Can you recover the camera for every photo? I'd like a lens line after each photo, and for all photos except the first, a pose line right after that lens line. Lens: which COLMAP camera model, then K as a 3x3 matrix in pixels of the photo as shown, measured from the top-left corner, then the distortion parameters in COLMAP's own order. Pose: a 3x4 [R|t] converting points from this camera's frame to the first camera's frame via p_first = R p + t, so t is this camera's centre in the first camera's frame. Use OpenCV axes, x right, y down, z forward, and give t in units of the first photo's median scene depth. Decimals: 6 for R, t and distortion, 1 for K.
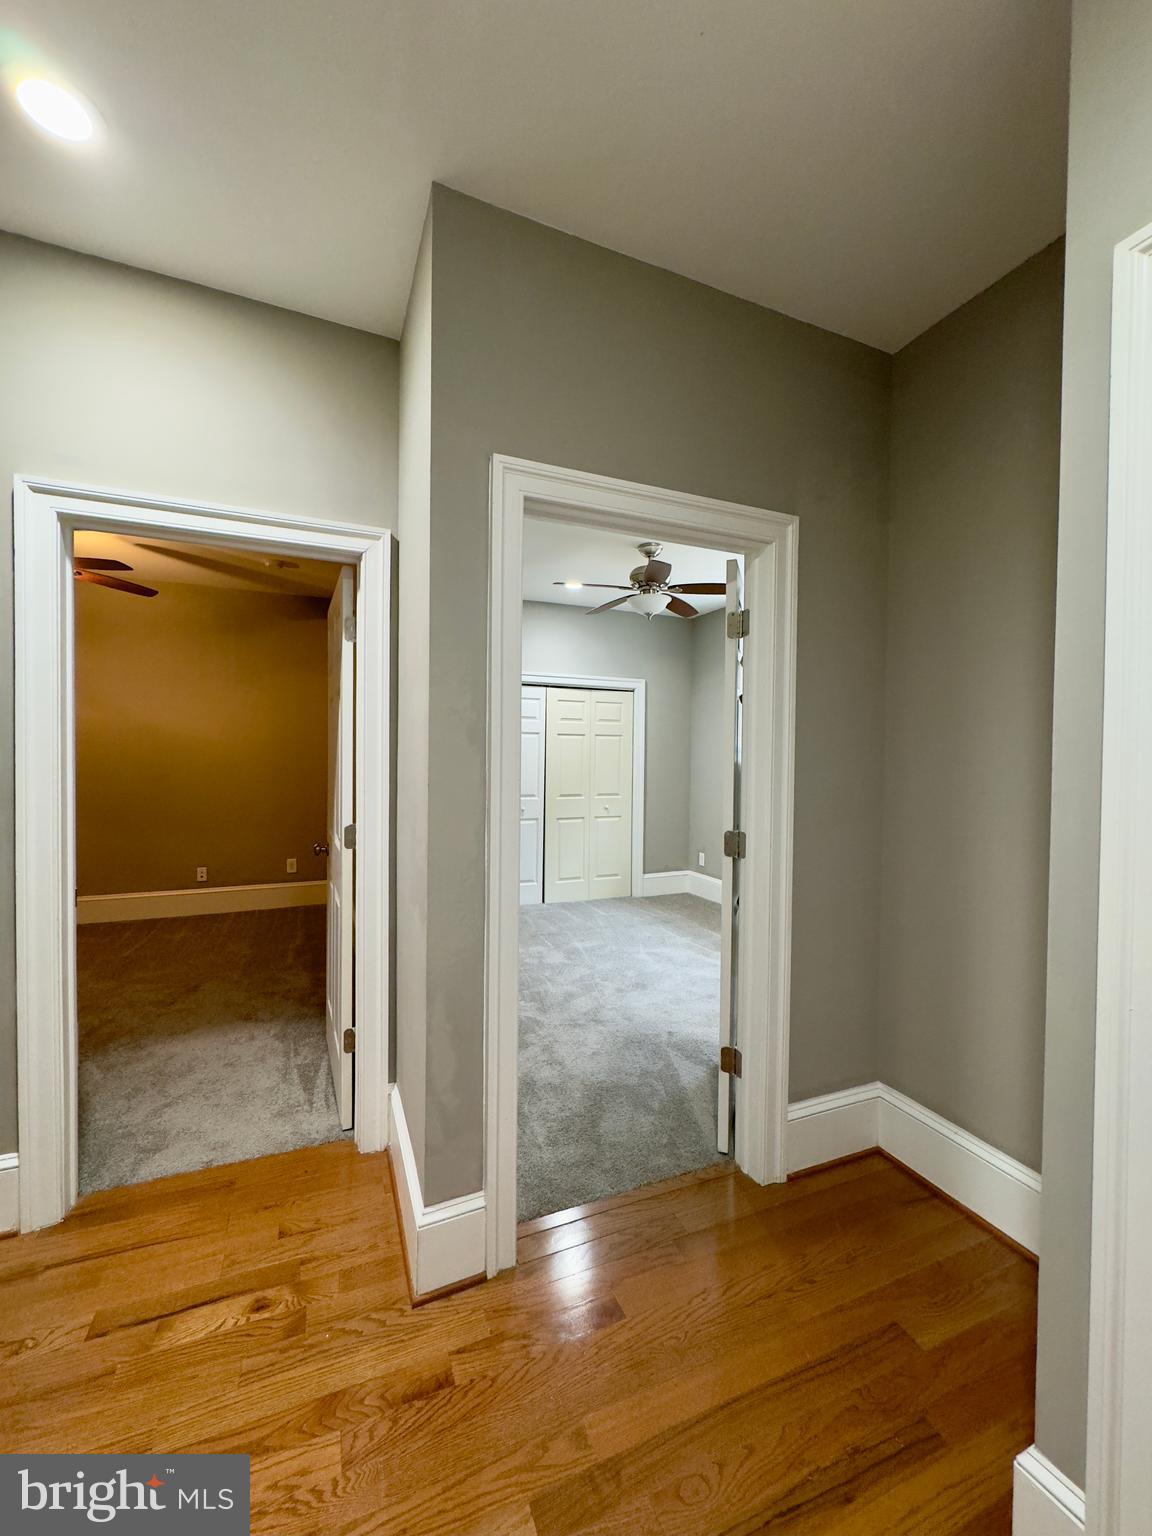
lens RADIAL K [[605.2, 0, 570.9], [0, 605.2, 770.5], [0, 0, 1]] dist [-0.001064, 0.000149]
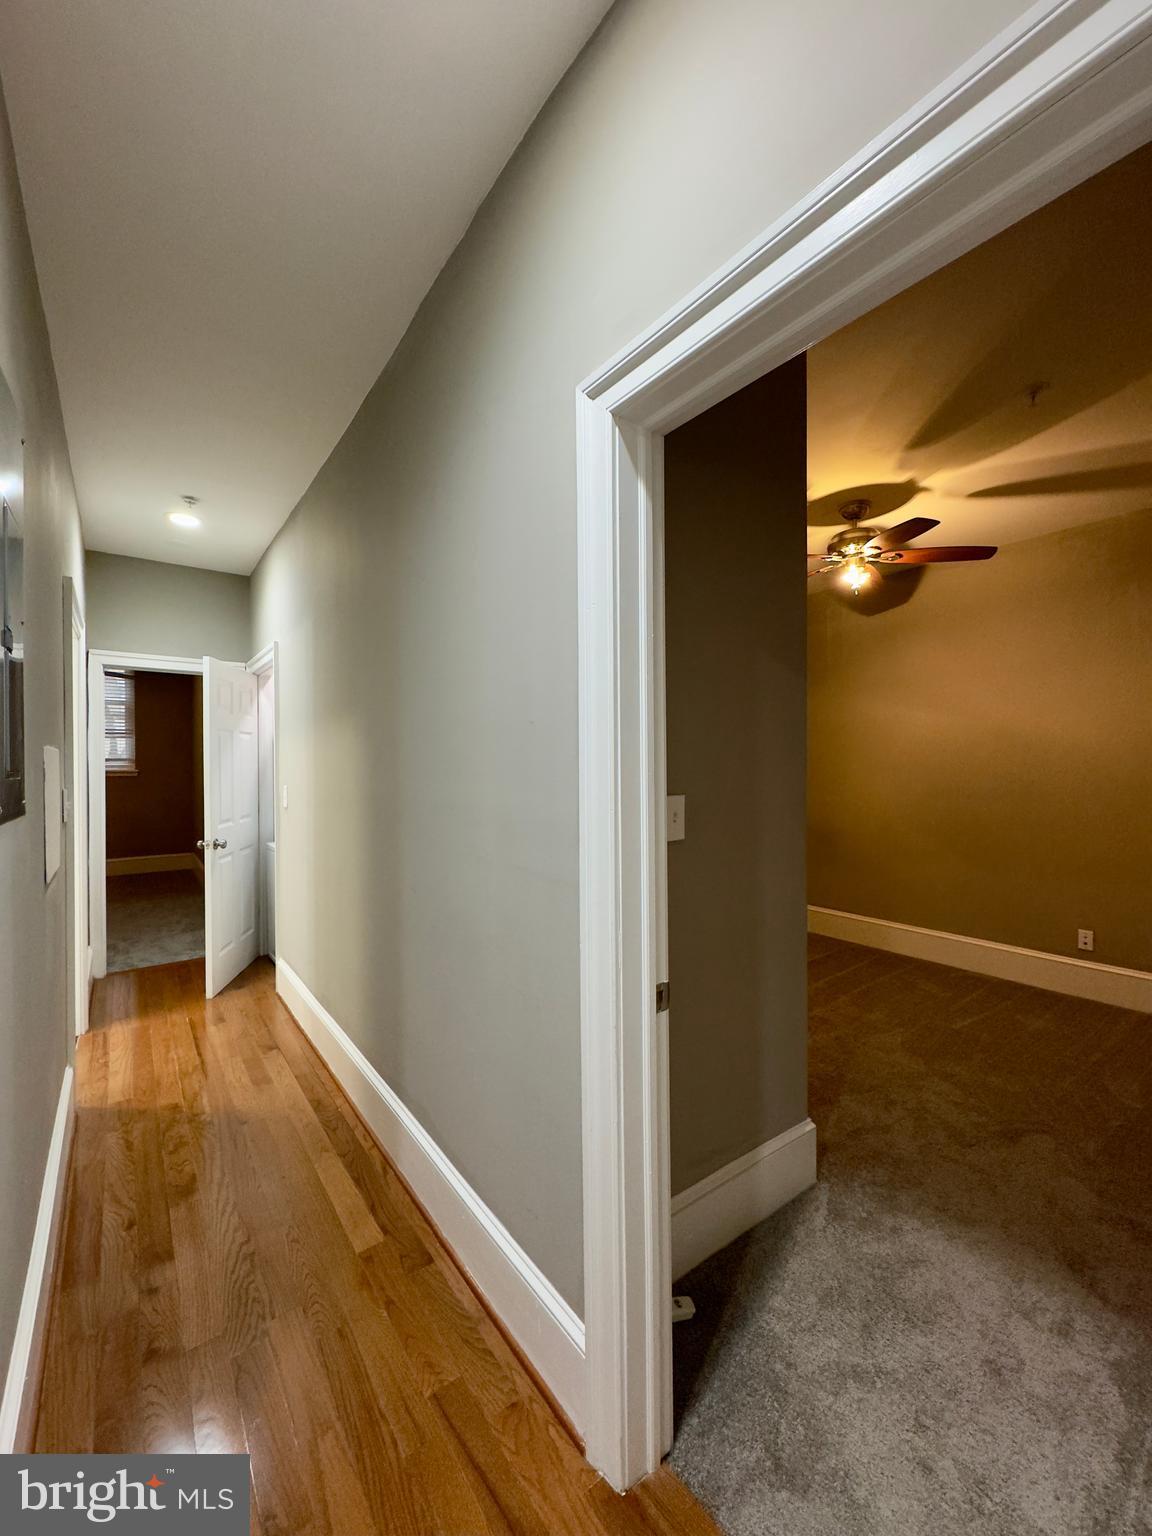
lens RADIAL K [[612.7, 0, 571.8], [0, 612.7, 765.9], [0, 0, 1]] dist [-0.001971, -0.000147]
pose [[0.239356, -0.014306, -0.970826, -0.074702], [-0.011678, 0.999777, -0.017612, -0.008973], [0.970862, 0.015552, 0.239136, 0.282480]]
